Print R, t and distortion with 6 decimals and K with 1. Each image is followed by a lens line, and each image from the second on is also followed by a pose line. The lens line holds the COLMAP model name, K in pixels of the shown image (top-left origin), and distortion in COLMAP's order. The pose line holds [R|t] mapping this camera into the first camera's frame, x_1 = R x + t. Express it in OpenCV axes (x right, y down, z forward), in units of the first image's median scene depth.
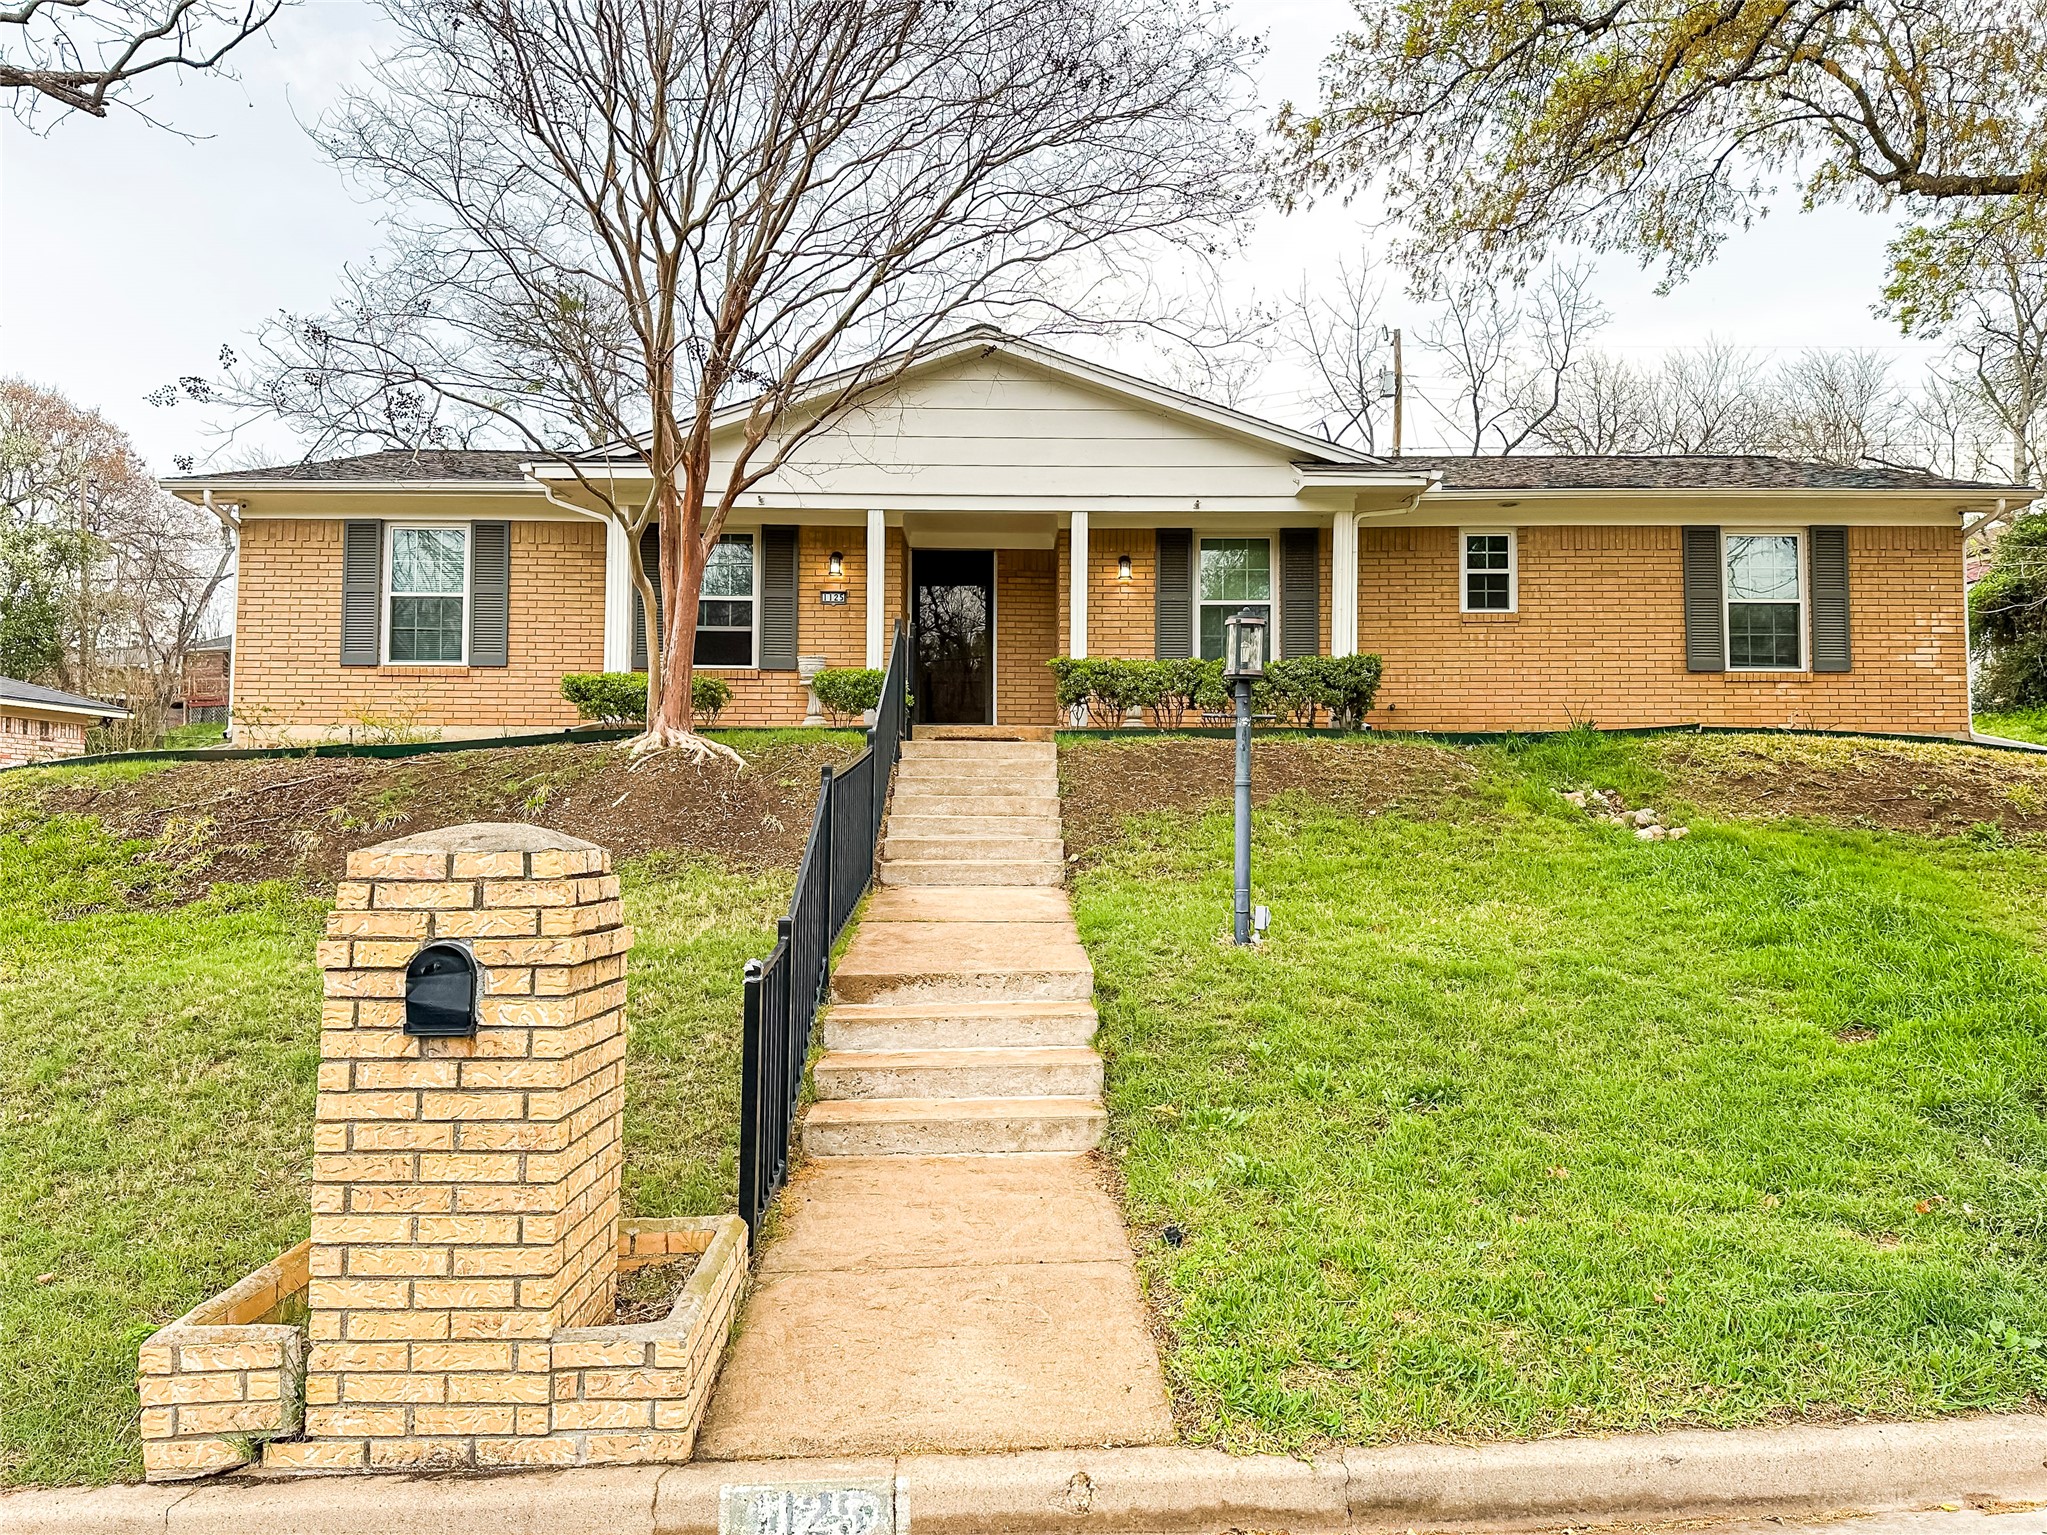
lens RADIAL K [[1436.6, 0, 1015.8], [0, 1436.6, 742.8], [0, 0, 1]] dist [0.128280, -0.172427]
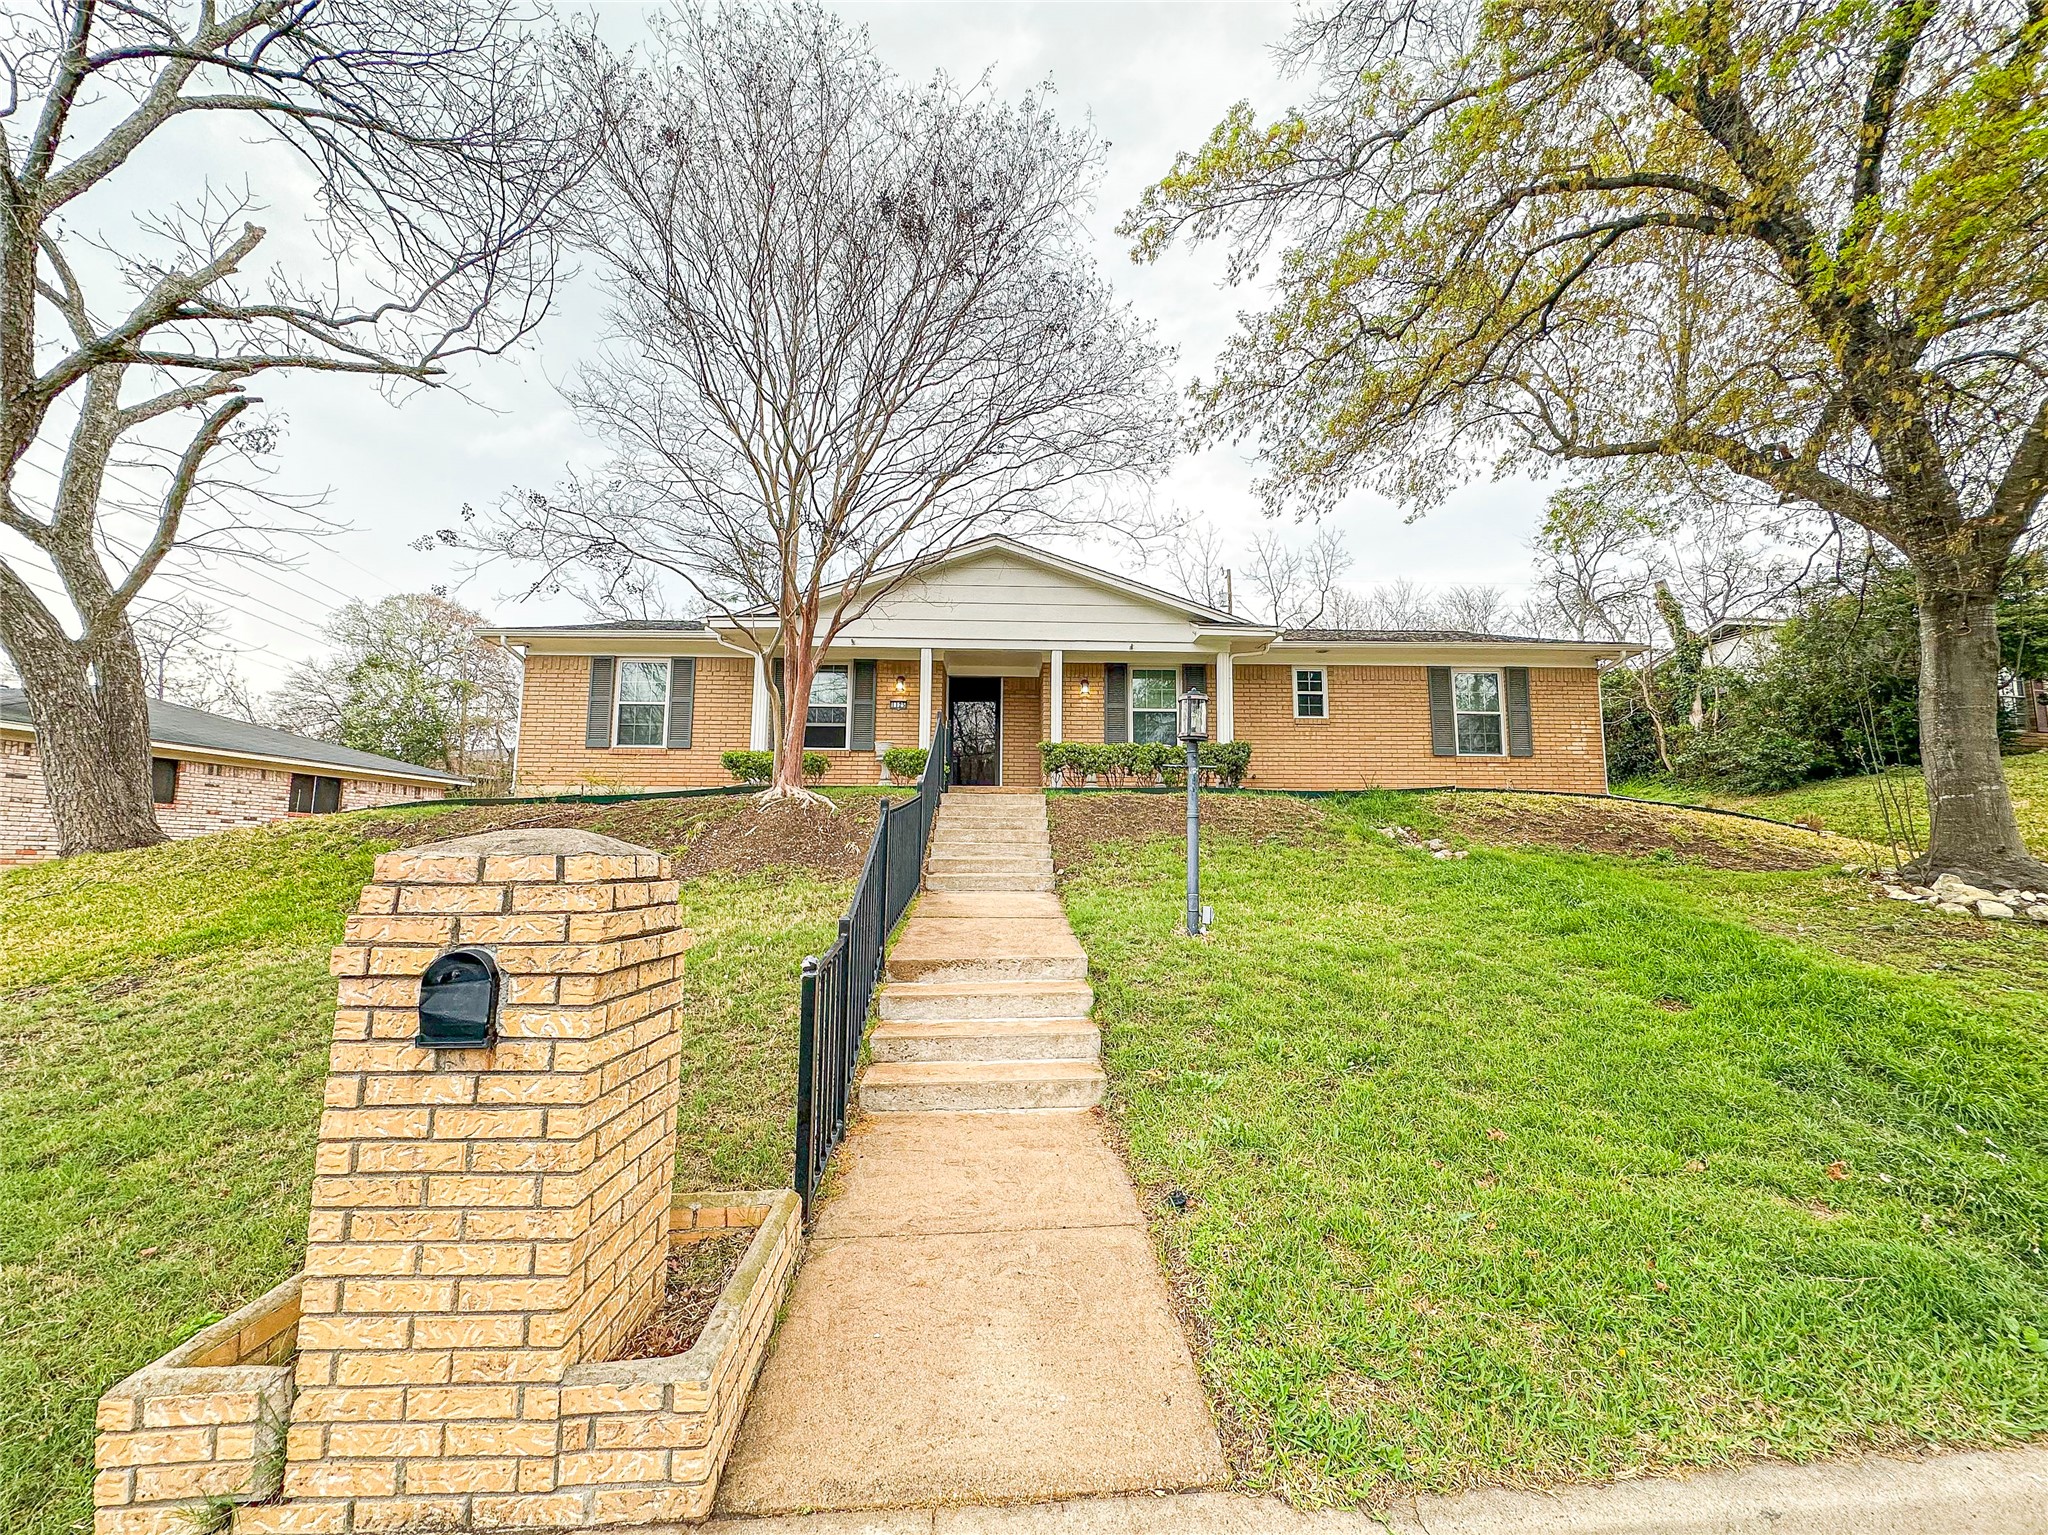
lens RADIAL K [[819.7, 0, 1024.0], [0, 819.7, 767.5], [0, 0, 1]] dist [0.000348, 0.000159]
pose [[0.999752, 0.005056, 0.021696, -0.019058], [-0.003961, 0.998731, -0.050198, 0.022165], [-0.021922, 0.050100, 0.998504, 0.230144]]
